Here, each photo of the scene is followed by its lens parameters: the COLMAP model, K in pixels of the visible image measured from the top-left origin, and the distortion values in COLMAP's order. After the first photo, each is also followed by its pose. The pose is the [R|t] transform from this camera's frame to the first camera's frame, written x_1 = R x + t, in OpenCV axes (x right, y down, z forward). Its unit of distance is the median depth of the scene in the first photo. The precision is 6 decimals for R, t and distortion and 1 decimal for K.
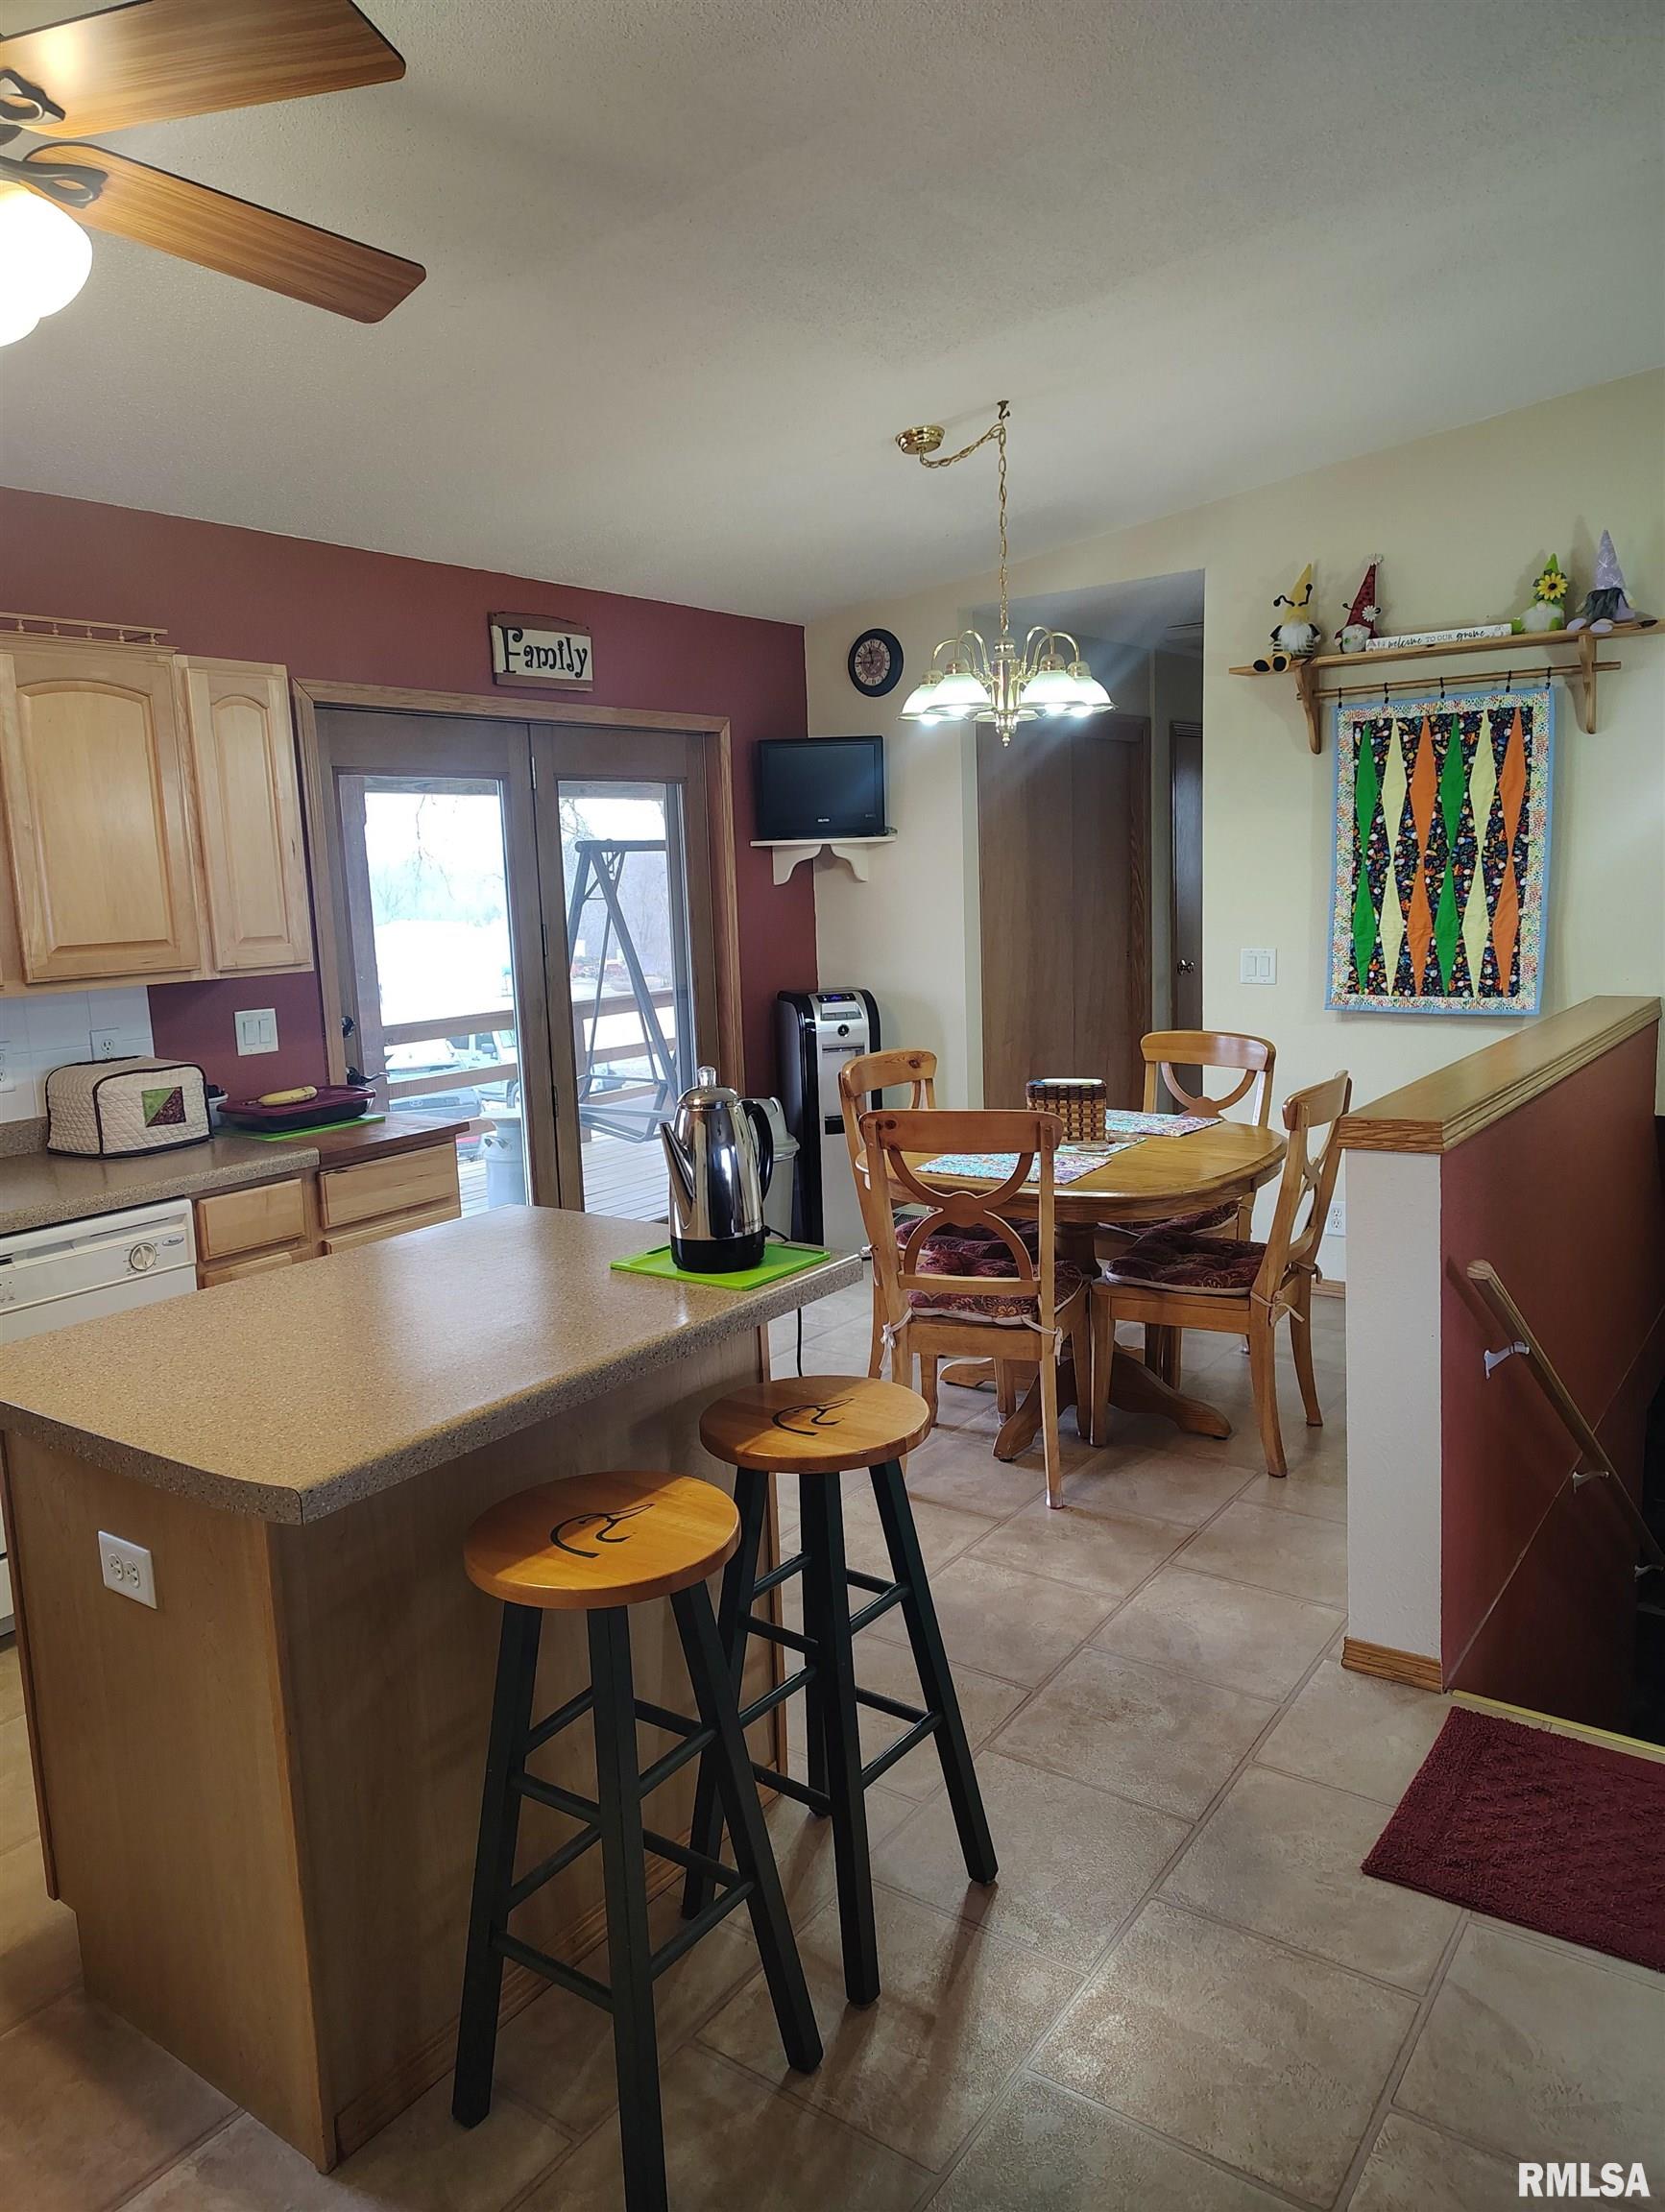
lens RADIAL K [[1511.1, 0, 822.0], [0, 1511.1, 1103.2], [0, 0, 1]] dist [0.052228, -0.058283]
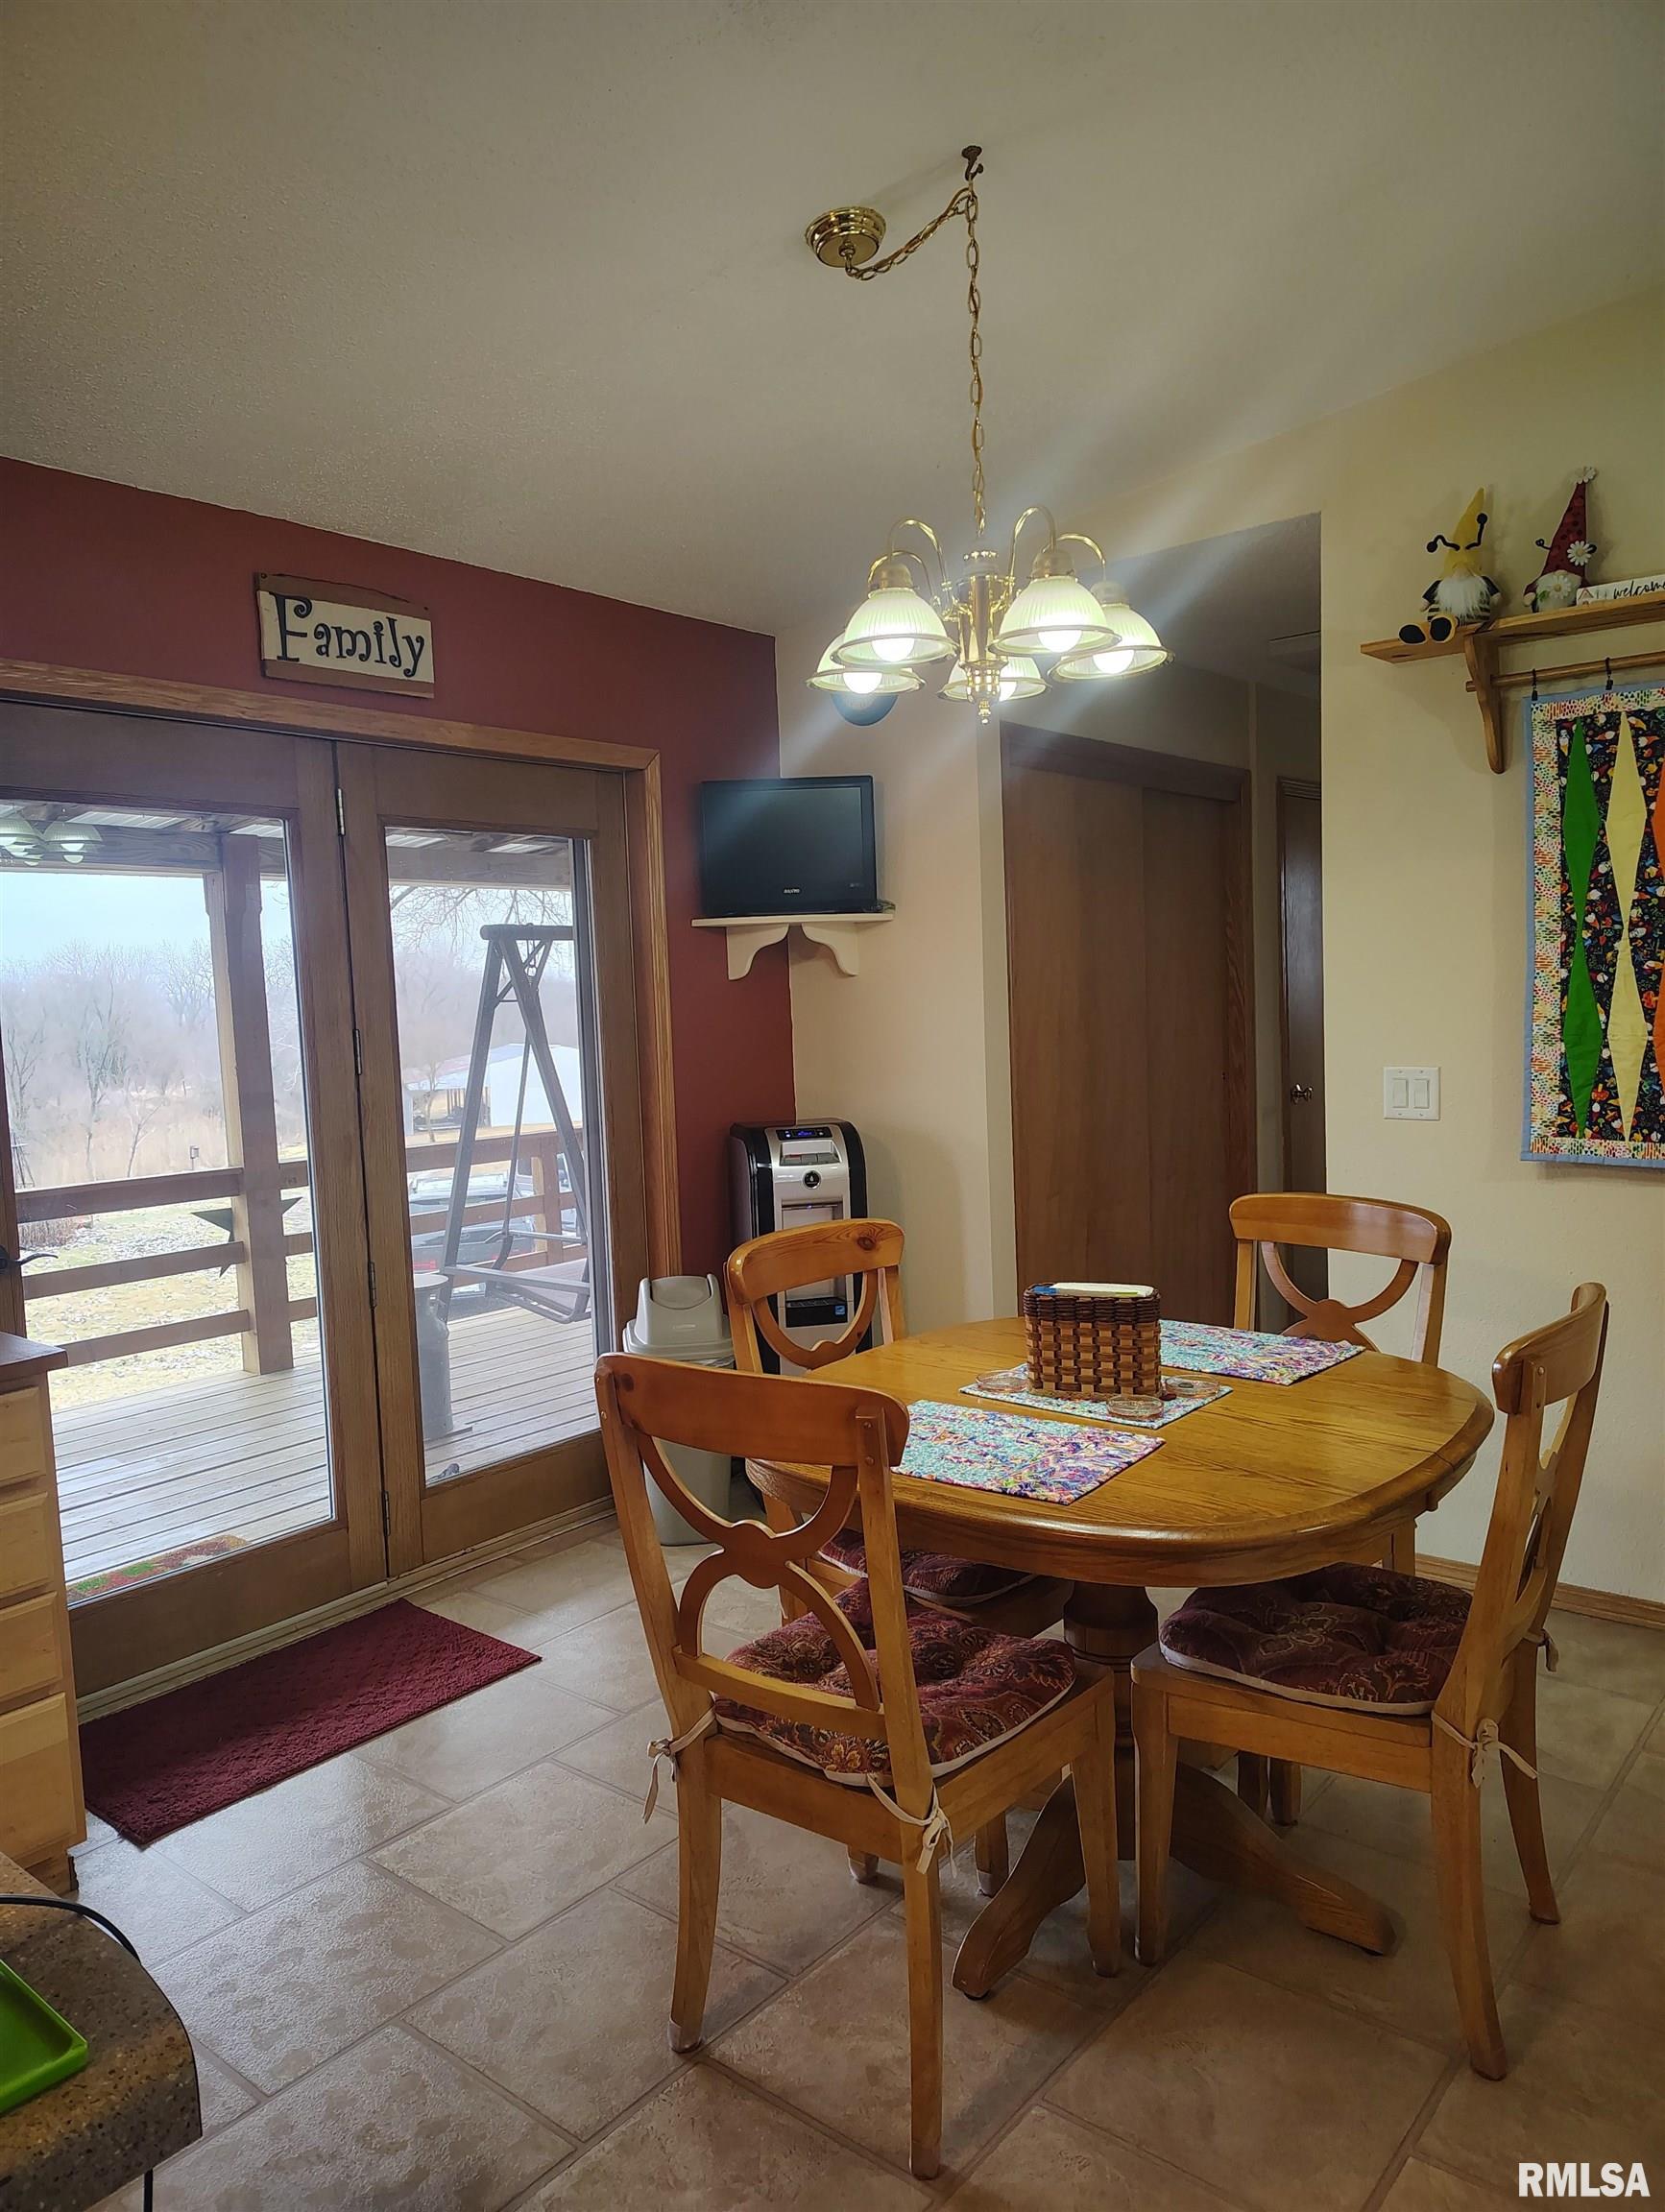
lens RADIAL K [[1511.1, 0, 843.2], [0, 1511.1, 1109.2], [0, 0, 1]] dist [0.052228, -0.058283]
pose [[0.998131, 0.005387, -0.060865, 0.085654], [-0.010074, 0.996983, -0.076966, -0.031694], [0.060267, 0.077436, 0.995174, 0.345830]]
